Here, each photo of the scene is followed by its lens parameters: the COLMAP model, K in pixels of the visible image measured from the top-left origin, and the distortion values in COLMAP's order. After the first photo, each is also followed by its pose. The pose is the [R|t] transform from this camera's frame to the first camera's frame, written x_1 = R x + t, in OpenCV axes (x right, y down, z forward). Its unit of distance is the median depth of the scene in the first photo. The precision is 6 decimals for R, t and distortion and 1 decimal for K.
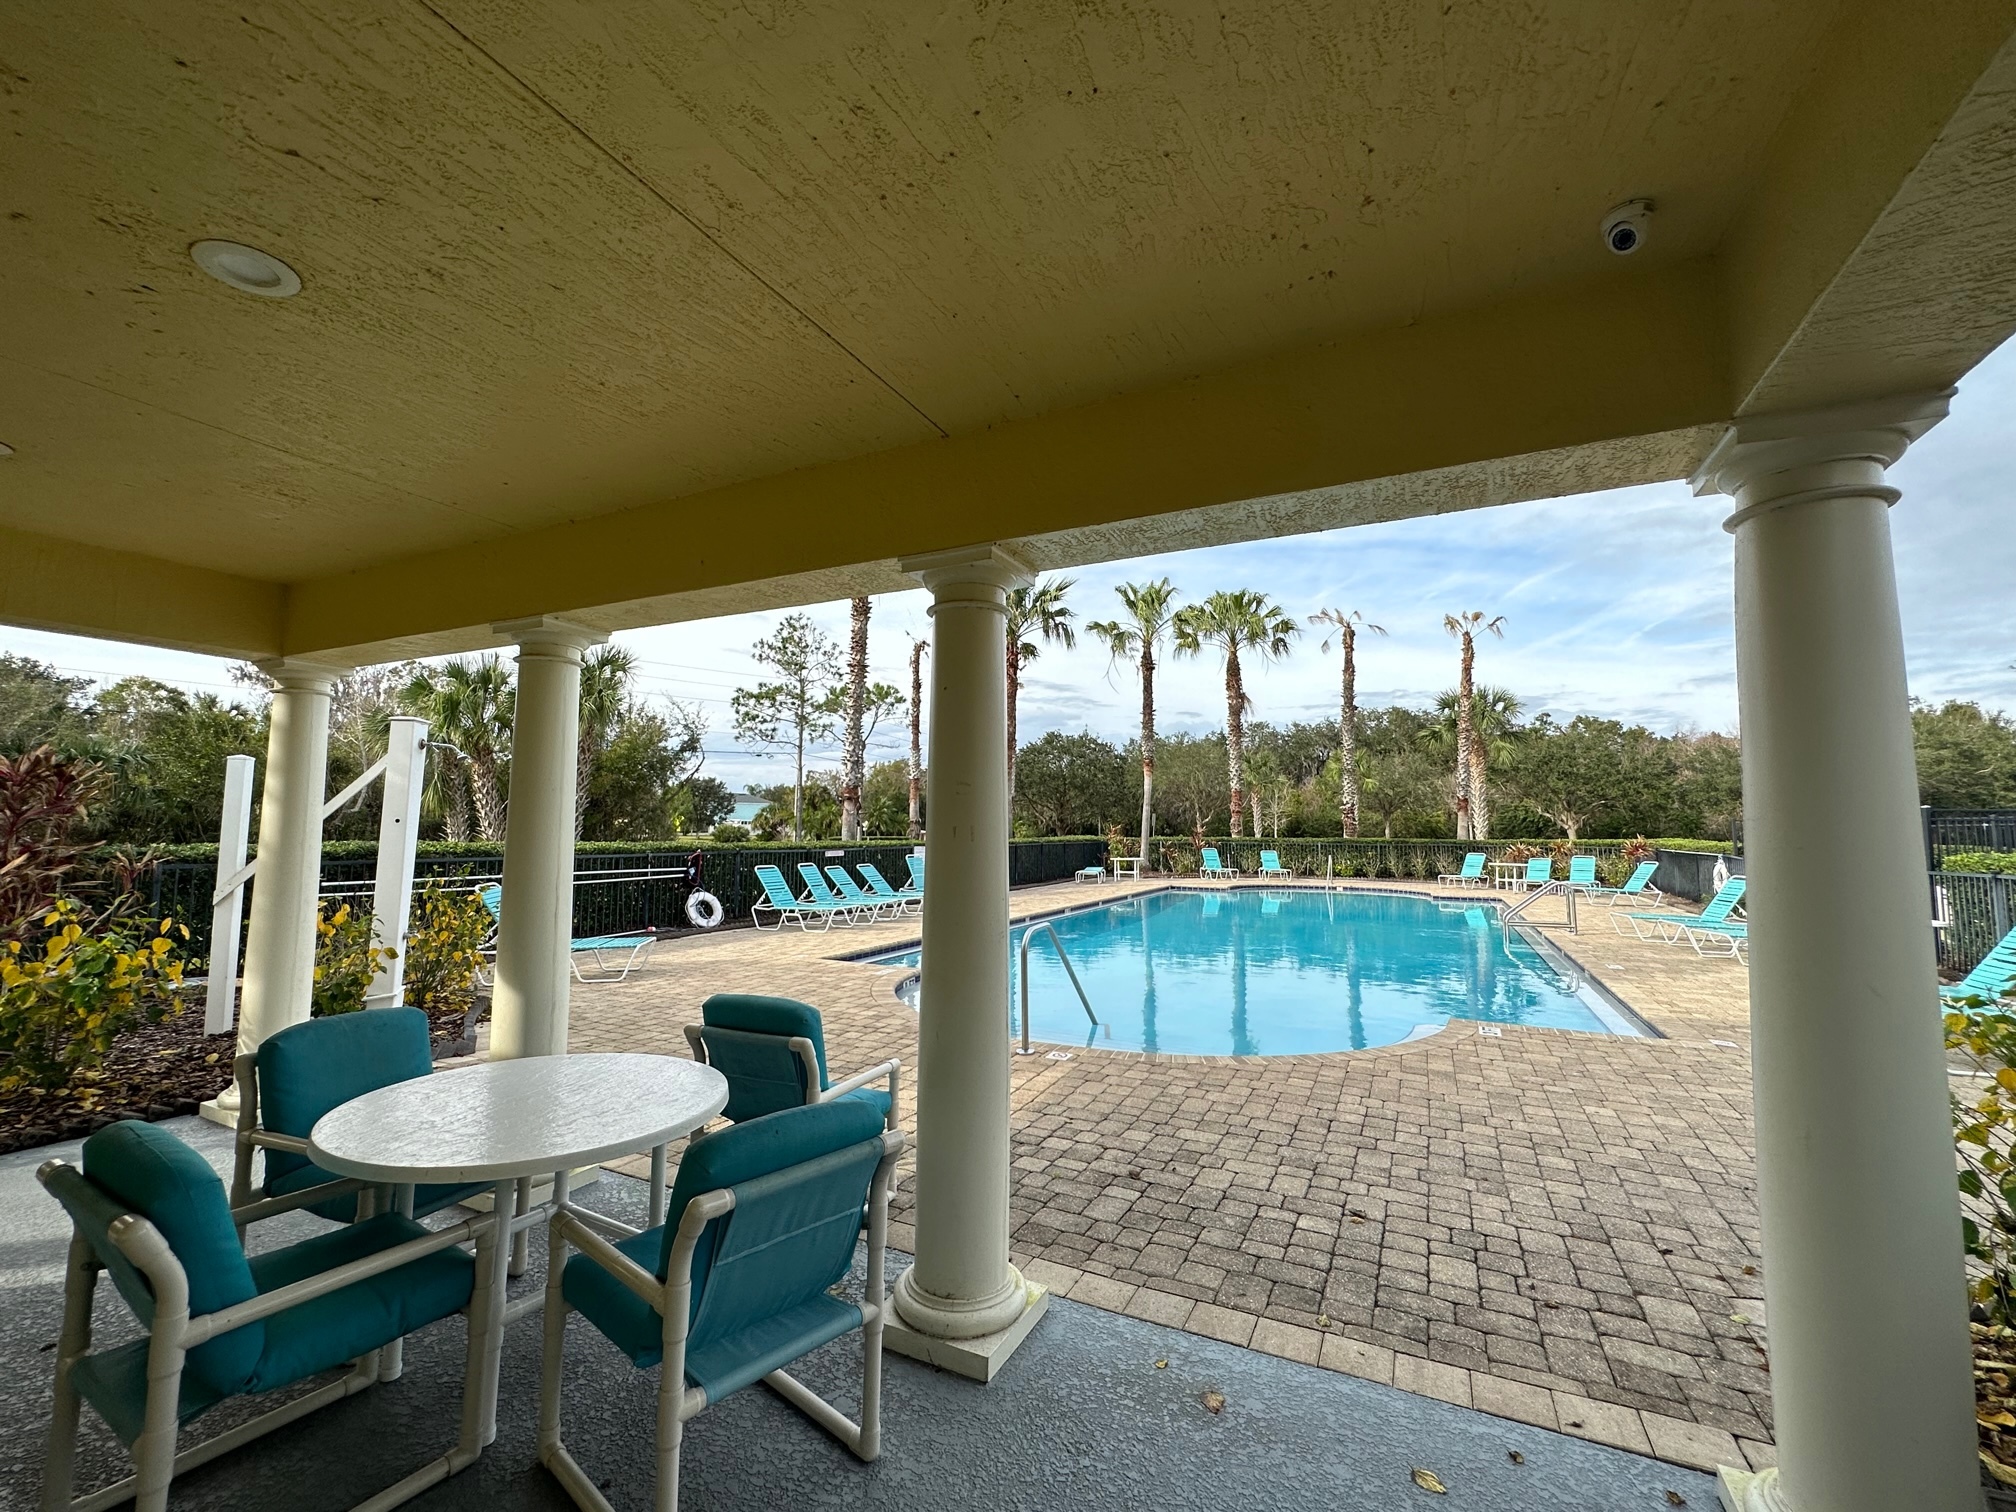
lens RADIAL K [[824.4, 0, 993.2], [0, 824.4, 754.7], [0, 0, 1]] dist [0.000258, 0.000128]
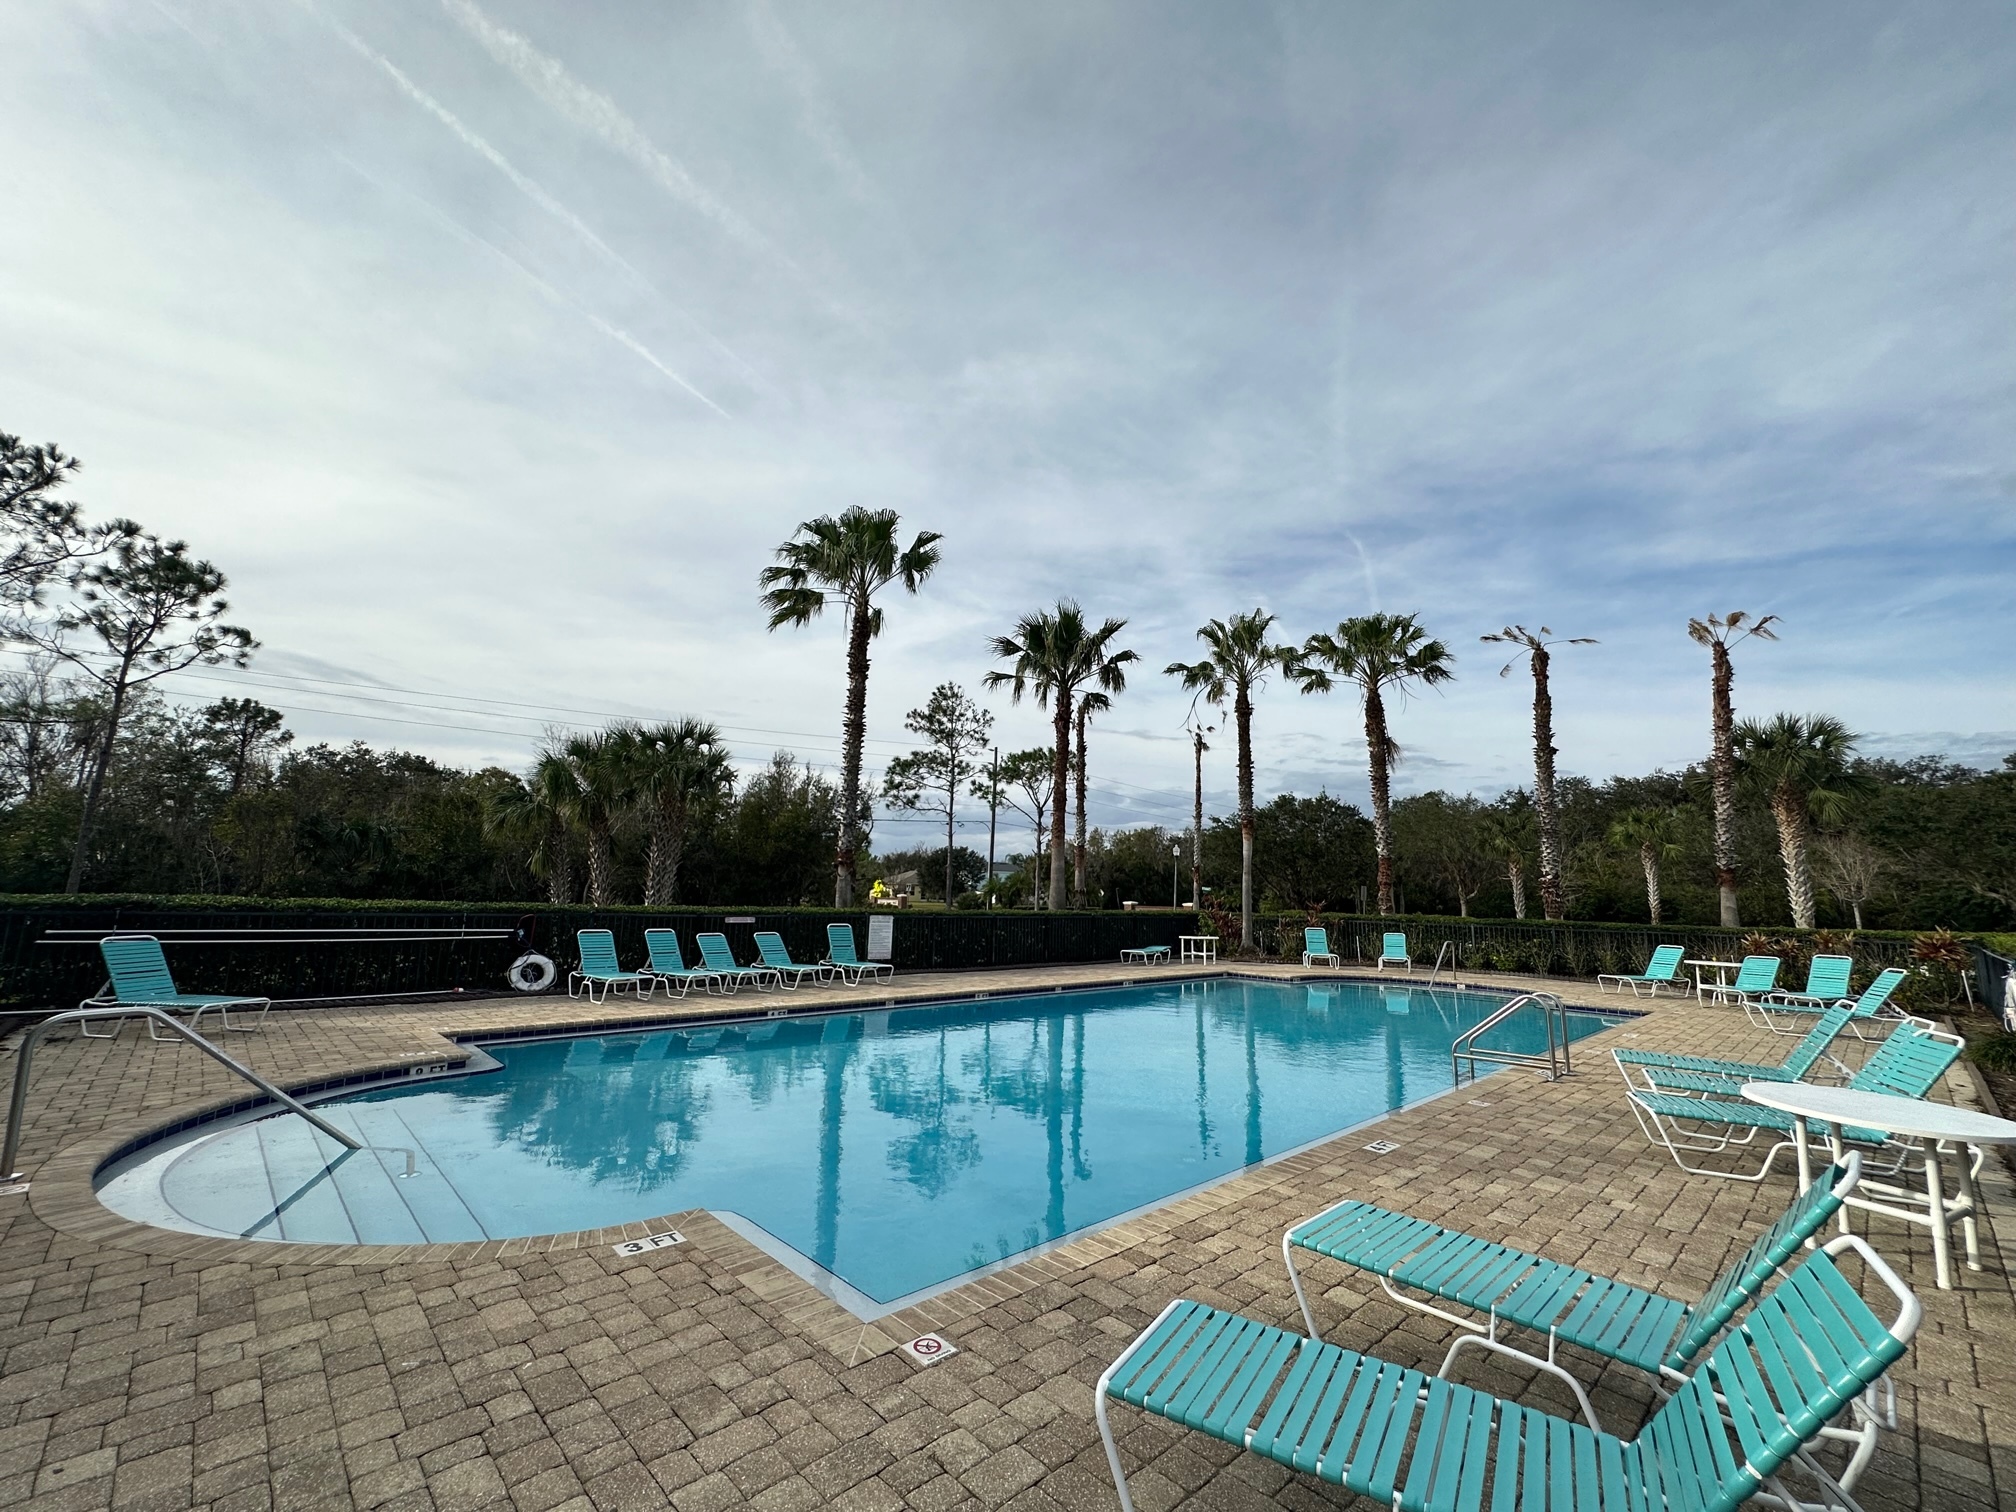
lens RADIAL K [[824.4, 0, 1017.5], [0, 824.4, 764.5], [0, 0, 1]] dist [0.000258, 0.000128]
pose [[0.942620, -0.036526, -0.331863, 0.225481], [0.012136, 0.997089, -0.075272, 0.008961], [0.333646, 0.066925, 0.940320, 0.106604]]
